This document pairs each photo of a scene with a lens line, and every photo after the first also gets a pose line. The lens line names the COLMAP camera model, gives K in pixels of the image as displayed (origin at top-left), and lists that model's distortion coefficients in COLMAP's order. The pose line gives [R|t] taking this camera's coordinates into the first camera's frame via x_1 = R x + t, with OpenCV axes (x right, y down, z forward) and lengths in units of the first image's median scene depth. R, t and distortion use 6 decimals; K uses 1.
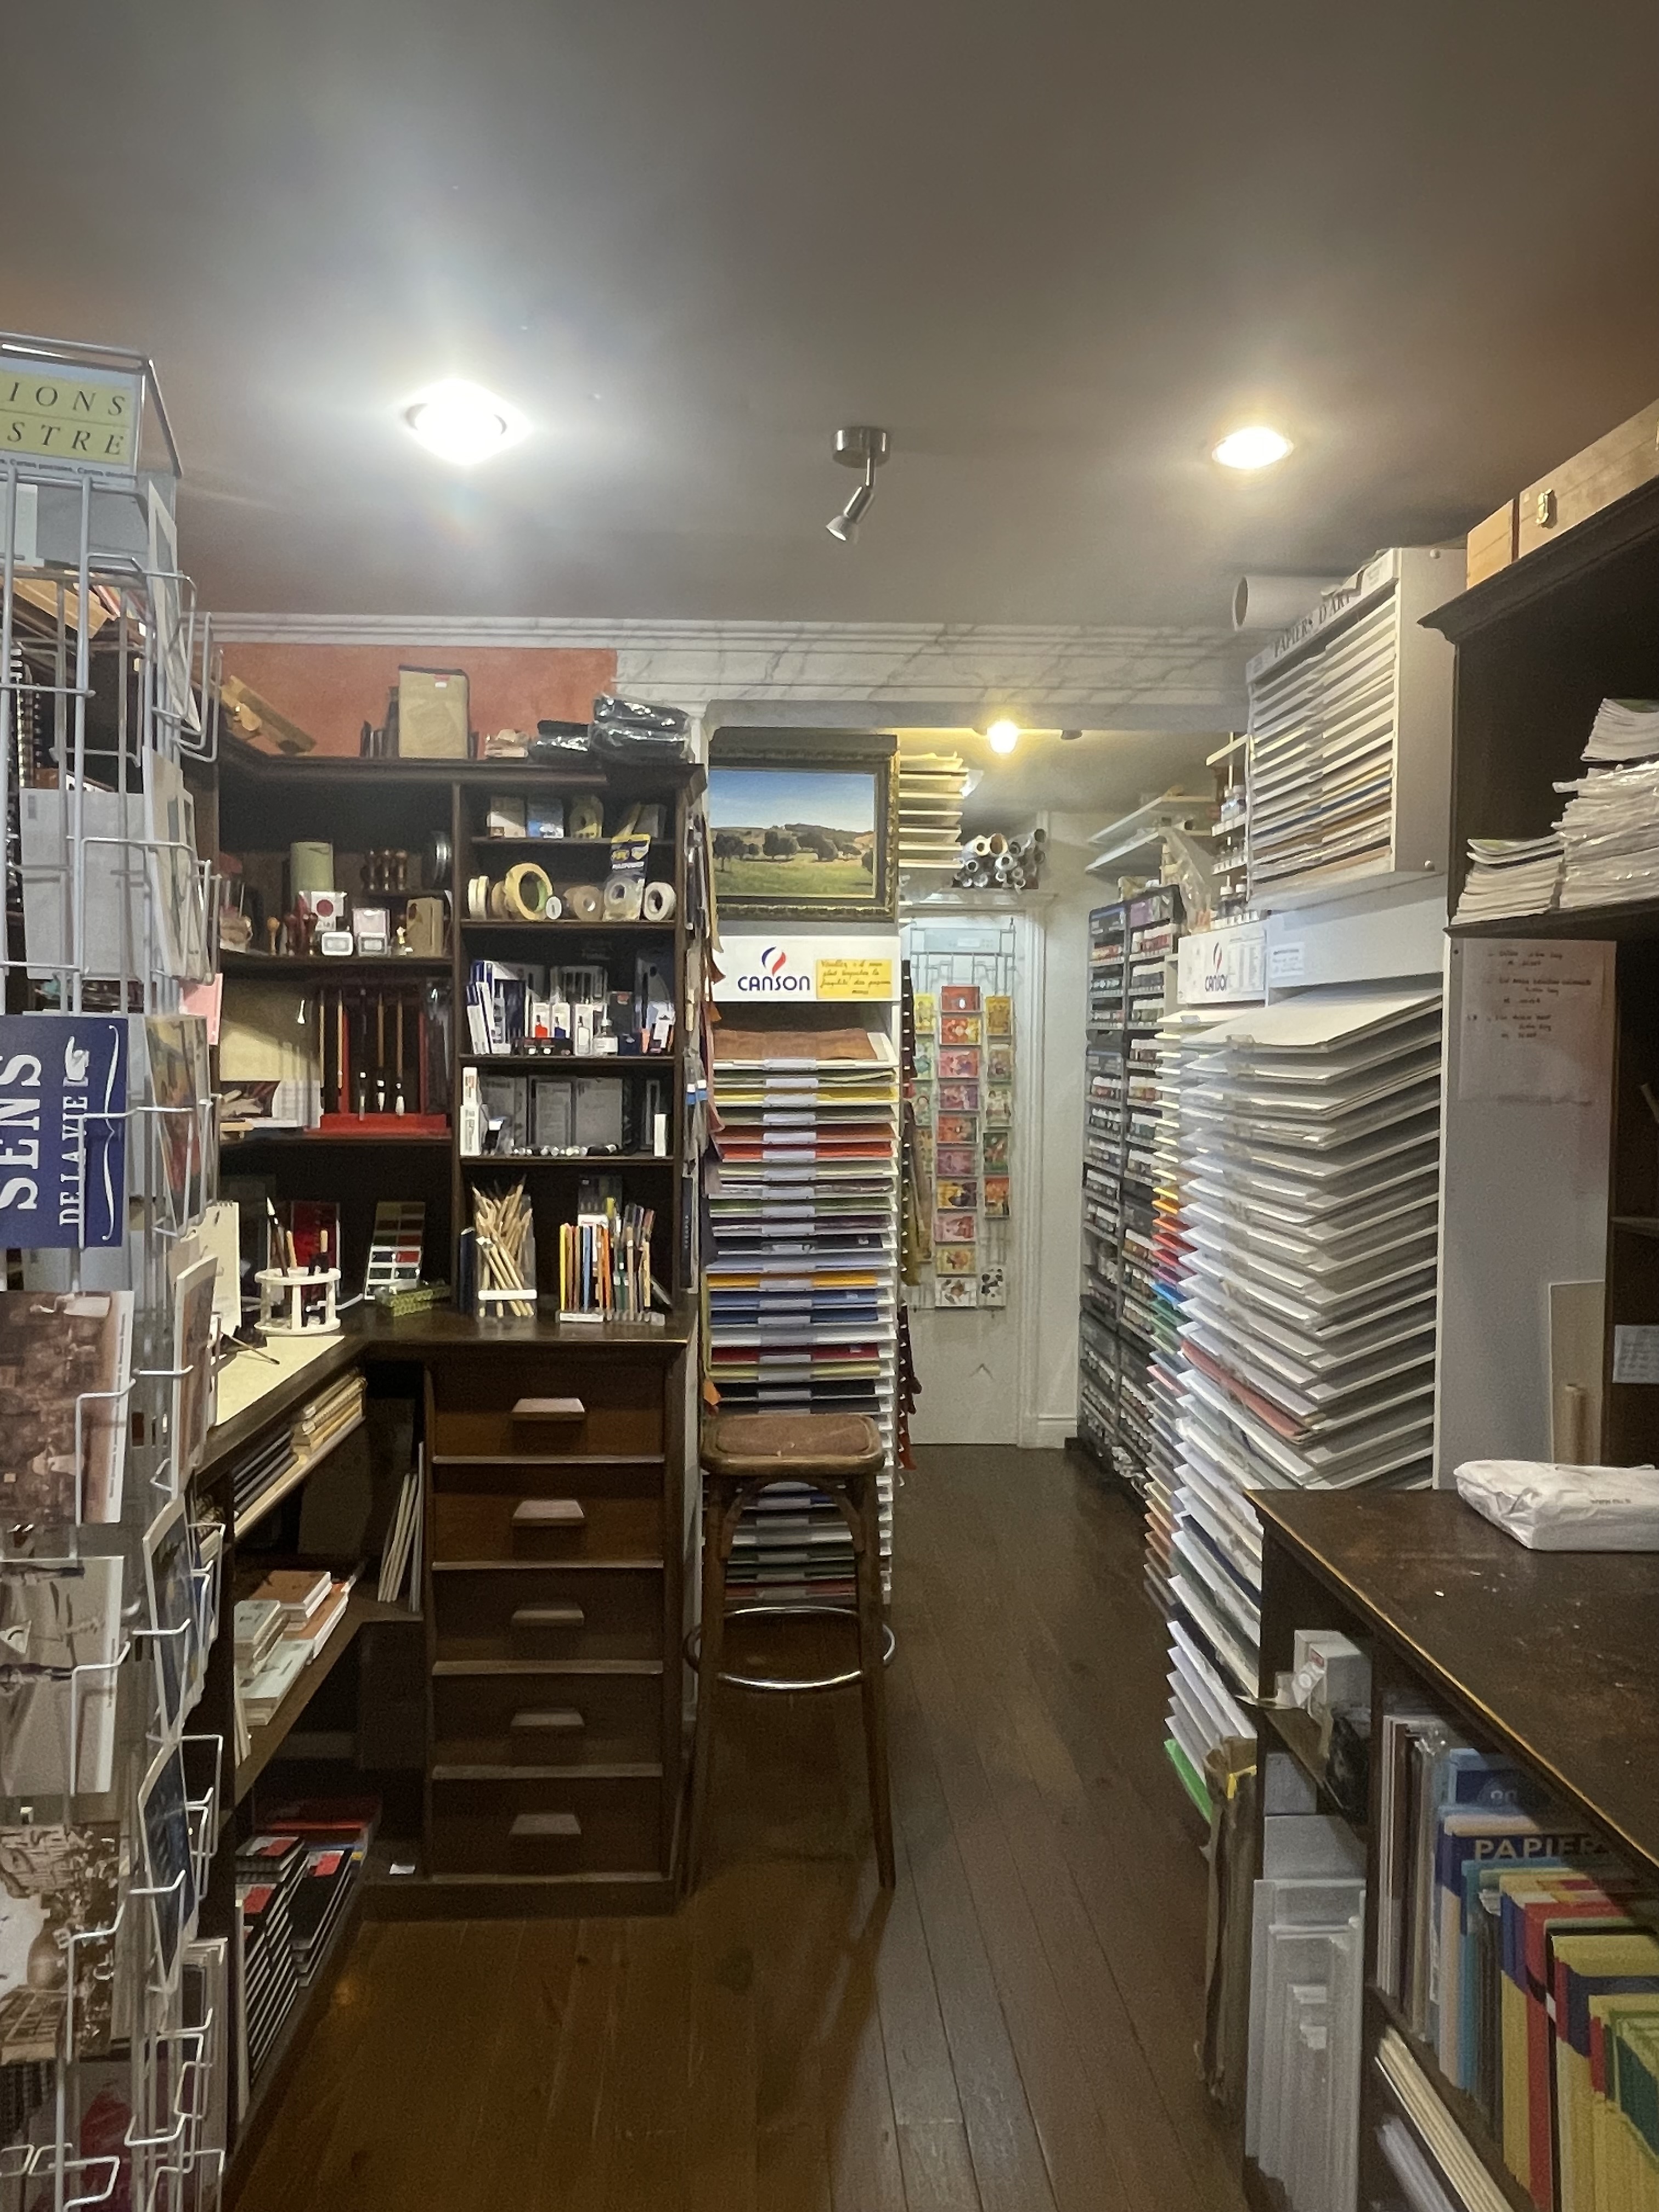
lens RADIAL K [[1490.8, 0, 829.5], [0, 1490.8, 1106.0], [0, 0, 1]] dist [0.001617, 0.000549]
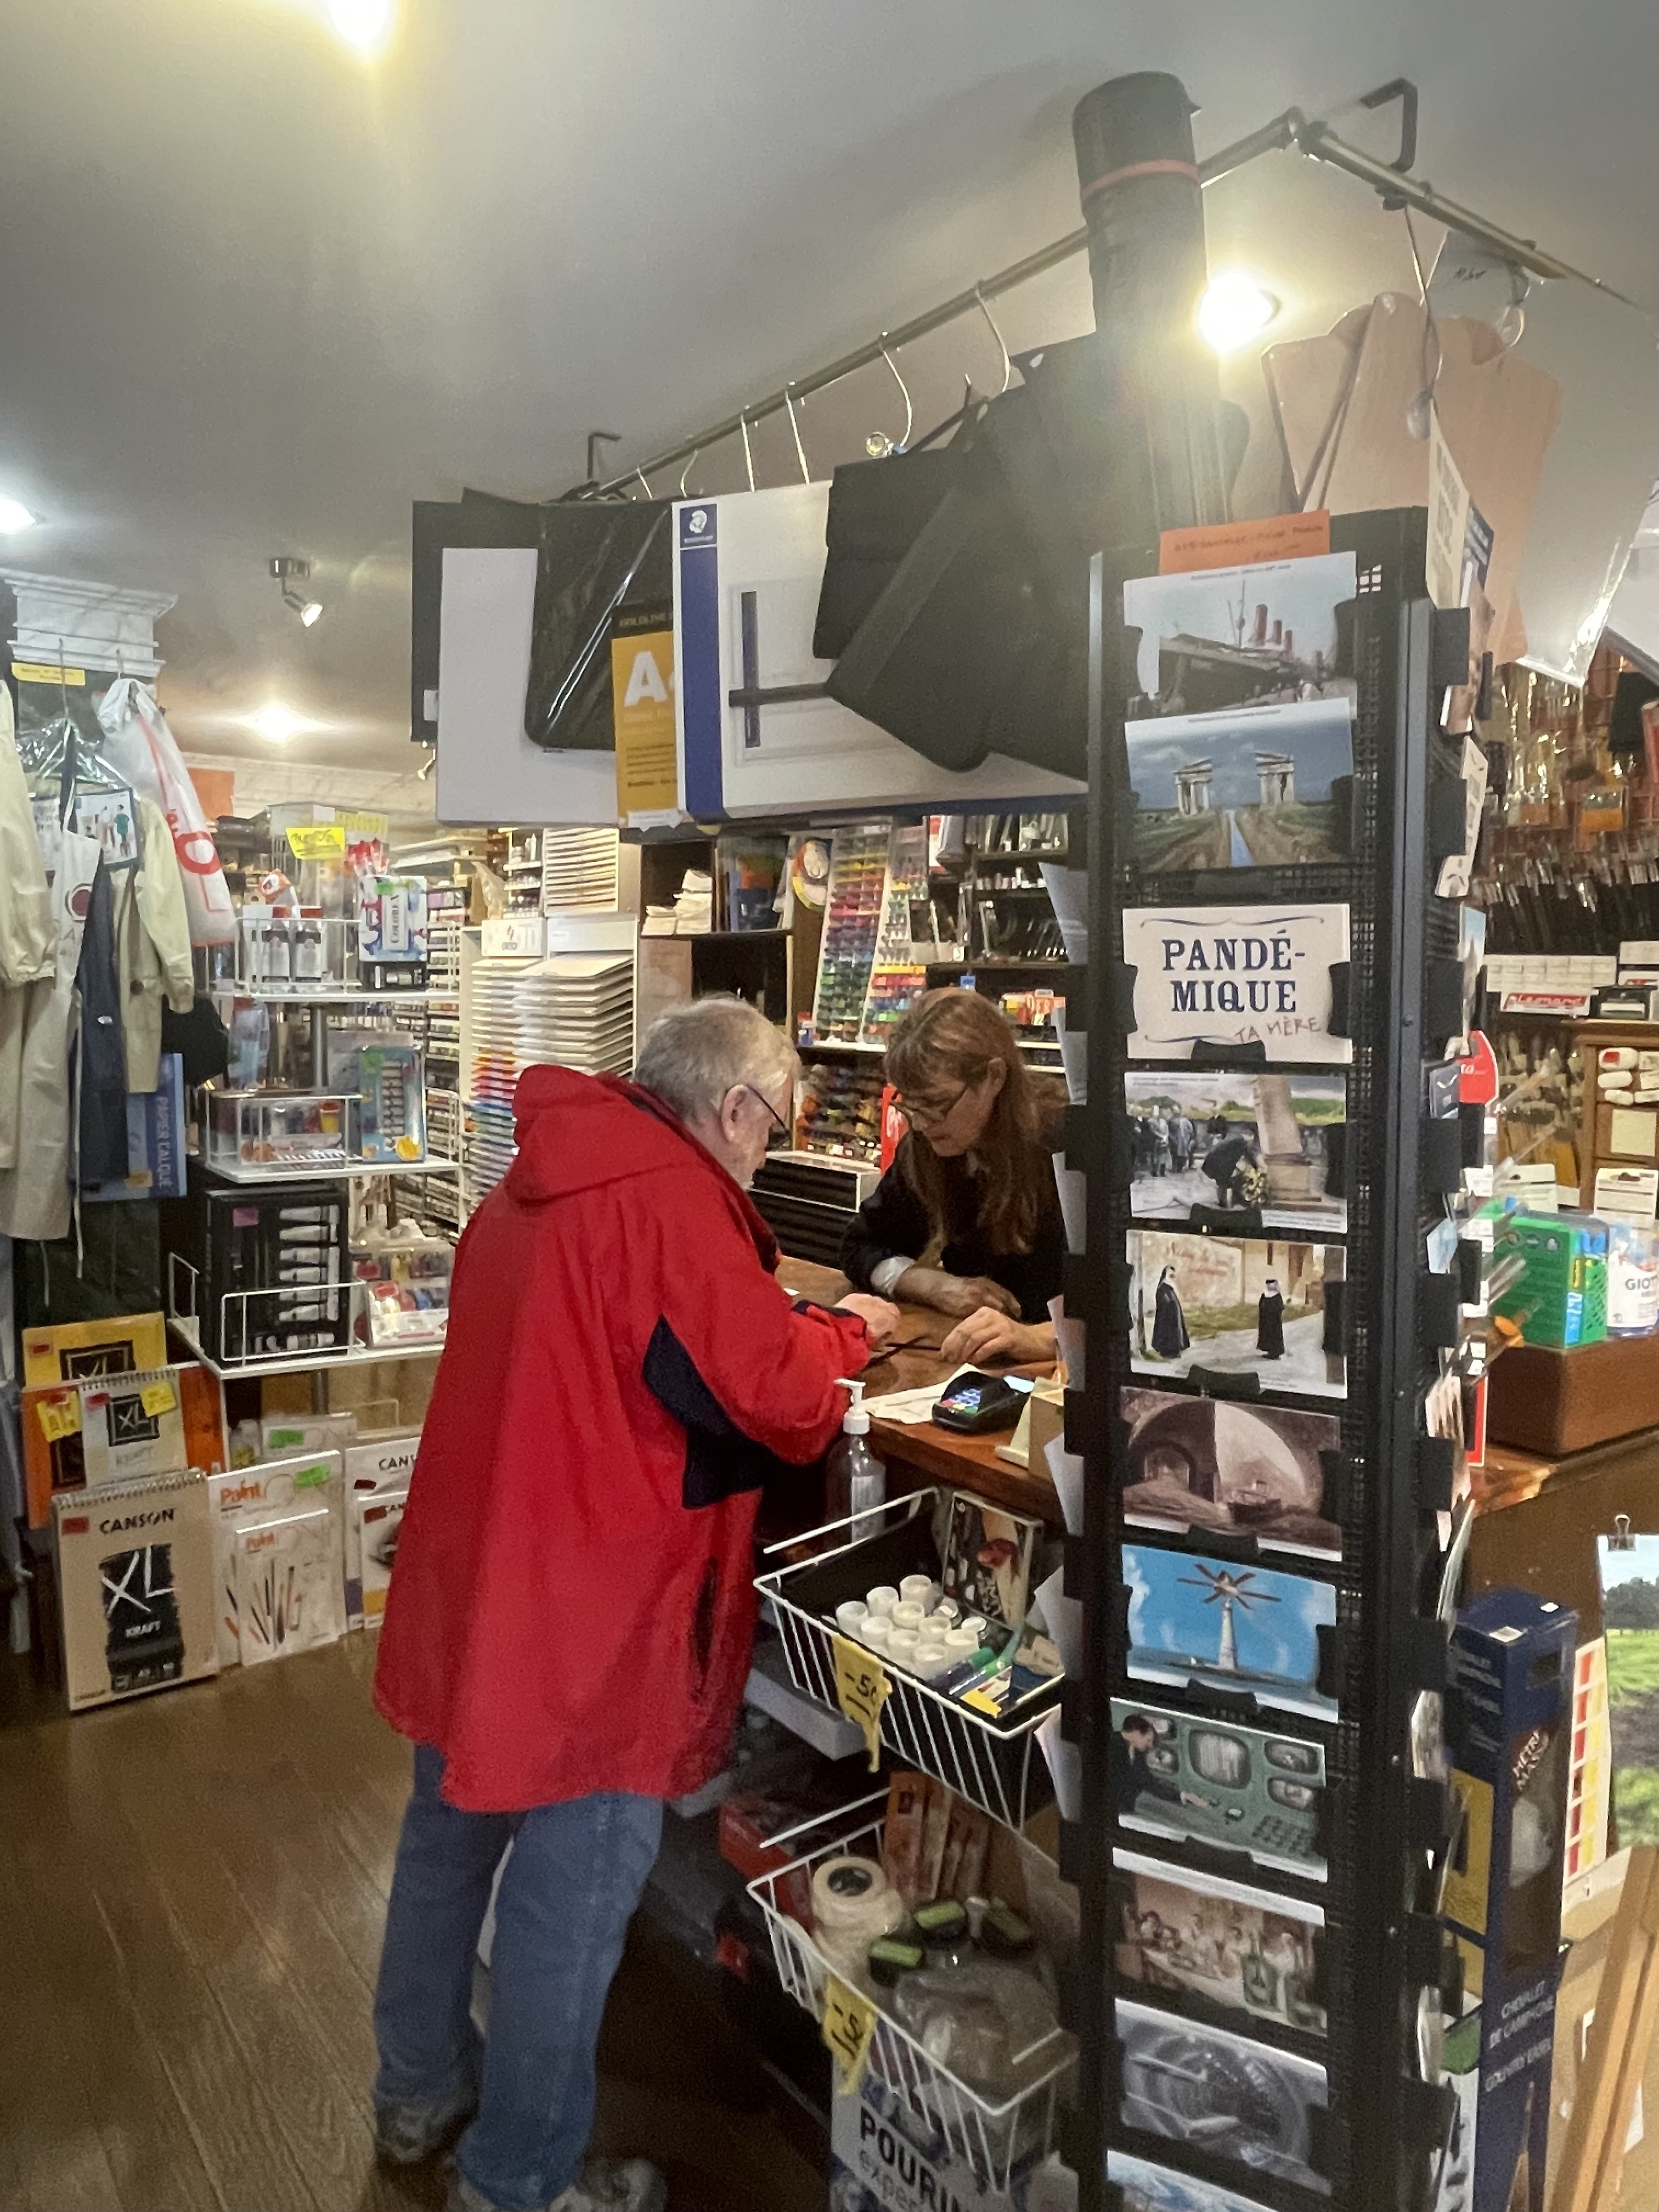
lens RADIAL K [[1490.8, 0, 829.5], [0, 1490.8, 1106.0], [0, 0, 1]] dist [0.001617, 0.000549]
pose [[0.833567, -0.038610, 0.551067, -0.759198], [0.016850, 0.998867, 0.044496, 0.076259], [-0.552161, -0.027806, 0.833274, -1.390221]]
